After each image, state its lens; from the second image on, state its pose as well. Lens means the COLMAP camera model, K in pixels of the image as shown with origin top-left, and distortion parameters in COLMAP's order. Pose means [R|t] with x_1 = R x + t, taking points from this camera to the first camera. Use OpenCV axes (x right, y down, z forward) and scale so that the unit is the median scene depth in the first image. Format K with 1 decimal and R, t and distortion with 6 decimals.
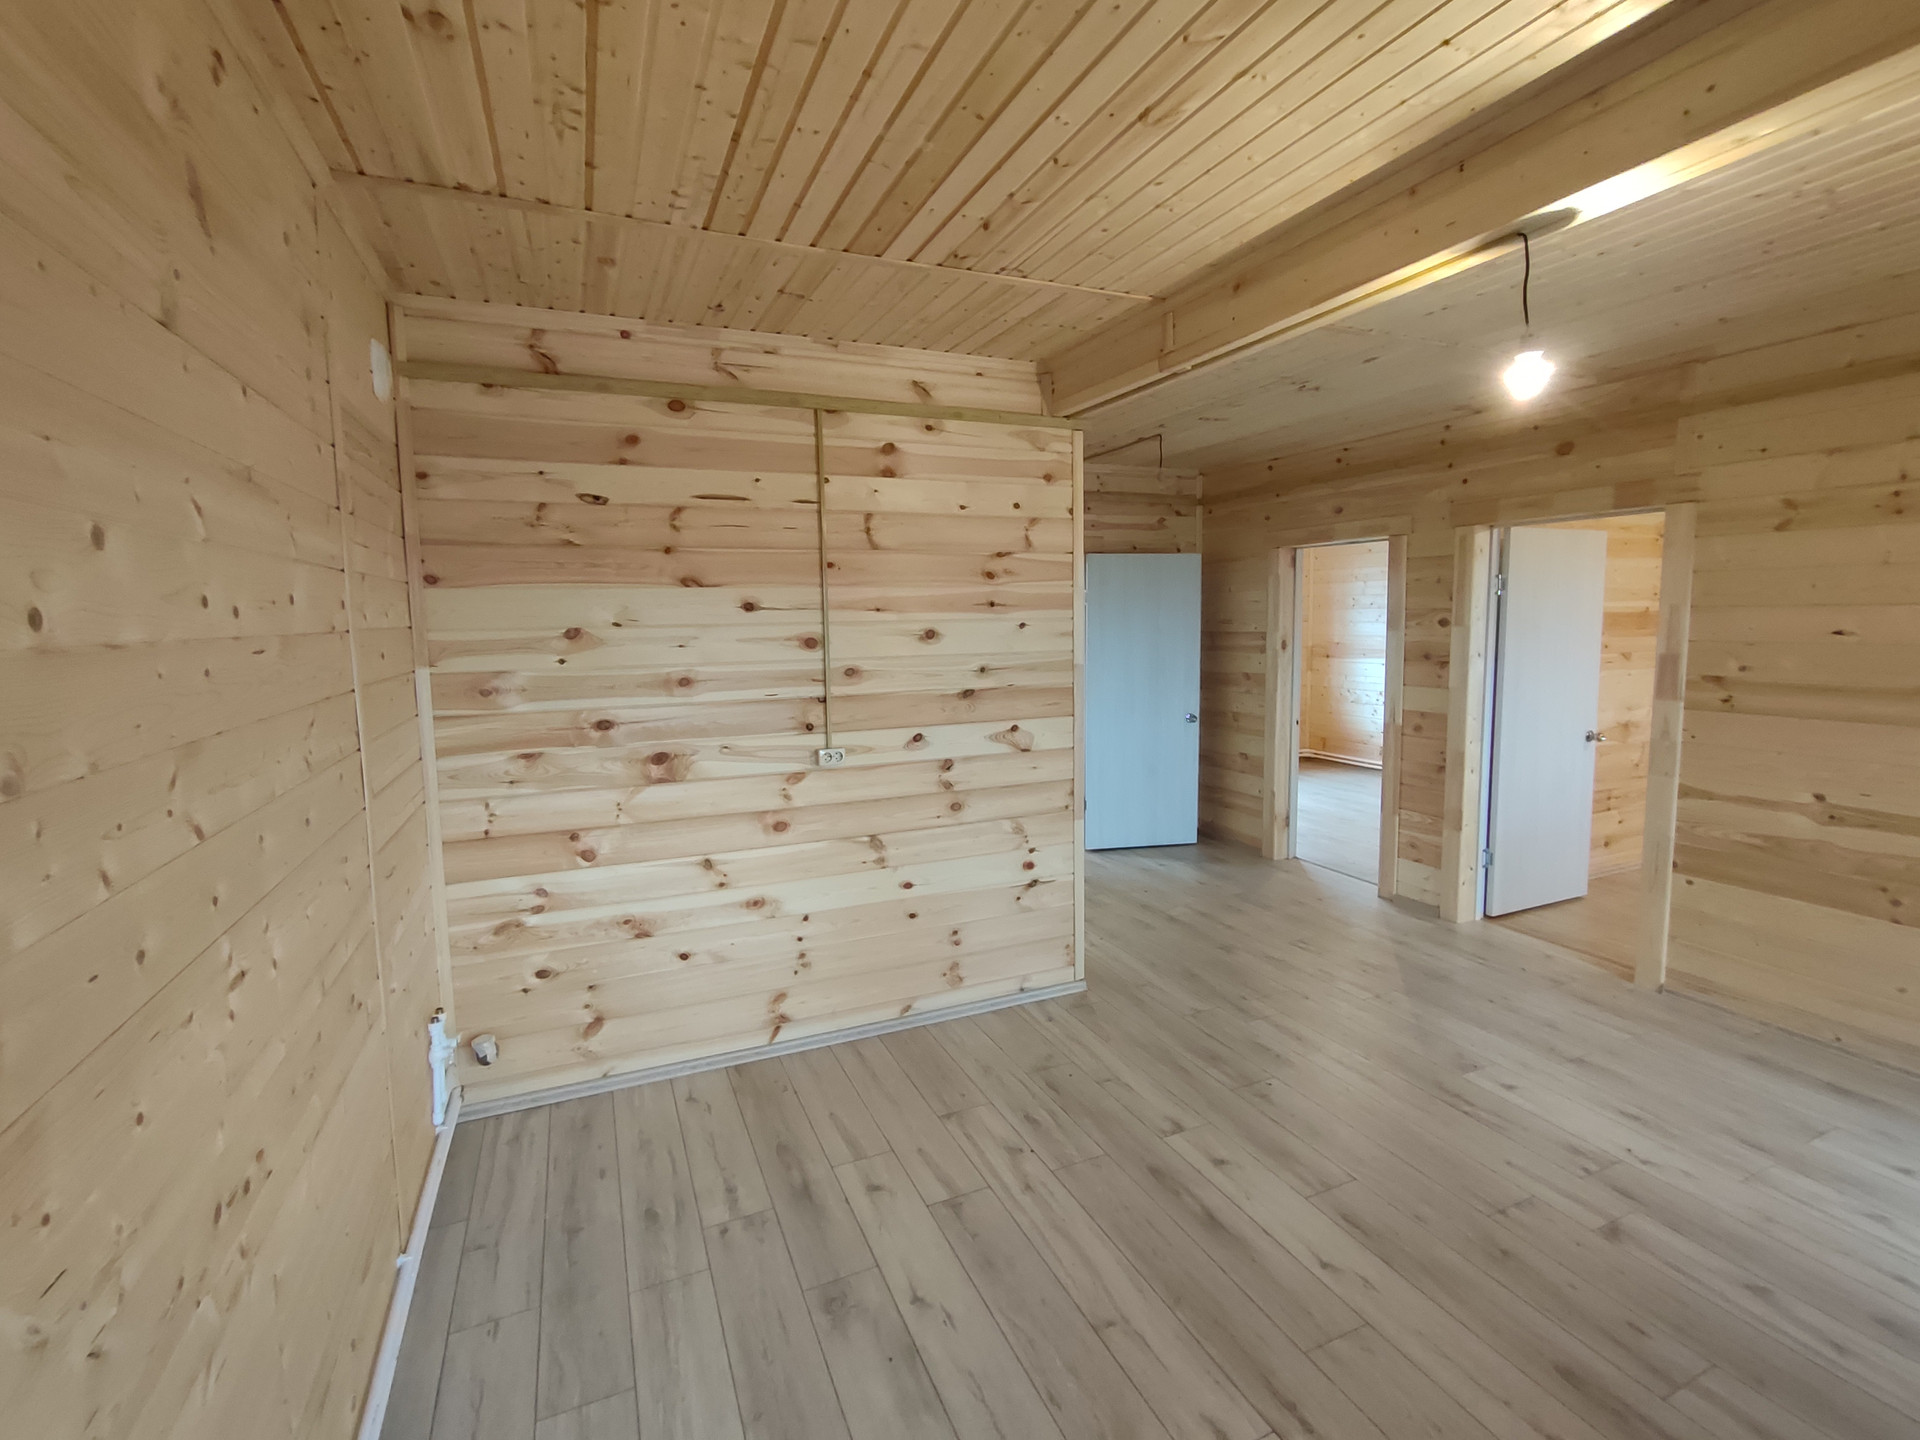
lens RADIAL K [[868.1, 0, 958.0], [0, 868.1, 701.0], [0, 0, 1]] dist [-0.014377, -0.000226]
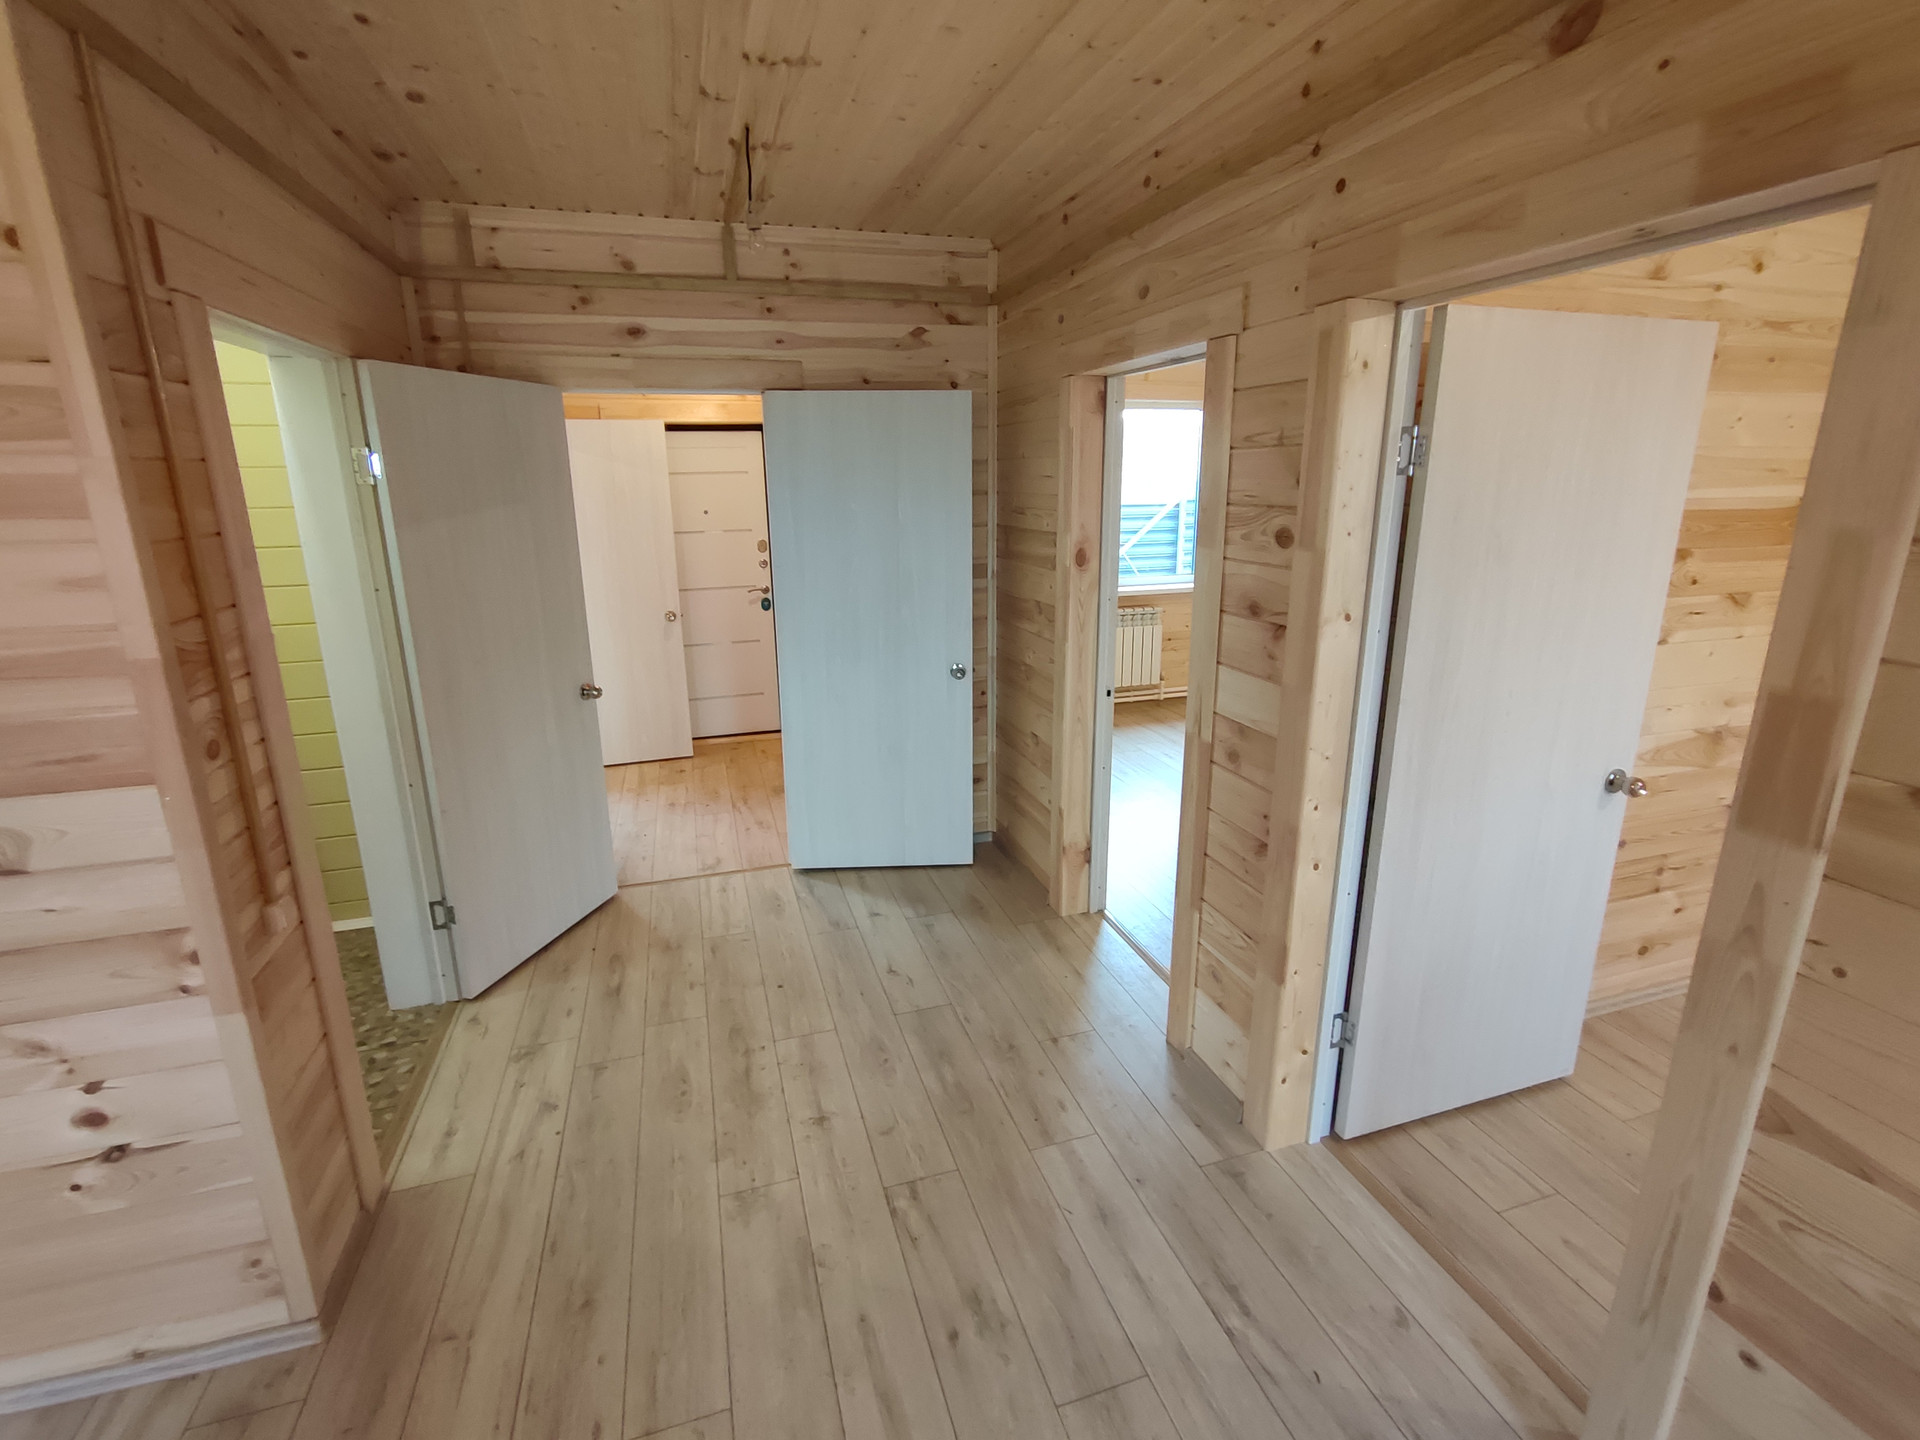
lens RADIAL K [[868.1, 0, 958.0], [0, 868.1, 701.0], [0, 0, 1]] dist [-0.014377, -0.000226]
pose [[0.994110, 0.034072, -0.102876, 0.423221], [-0.017534, 0.987352, 0.157569, -0.071569], [0.106944, -0.154837, 0.982135, 0.505838]]
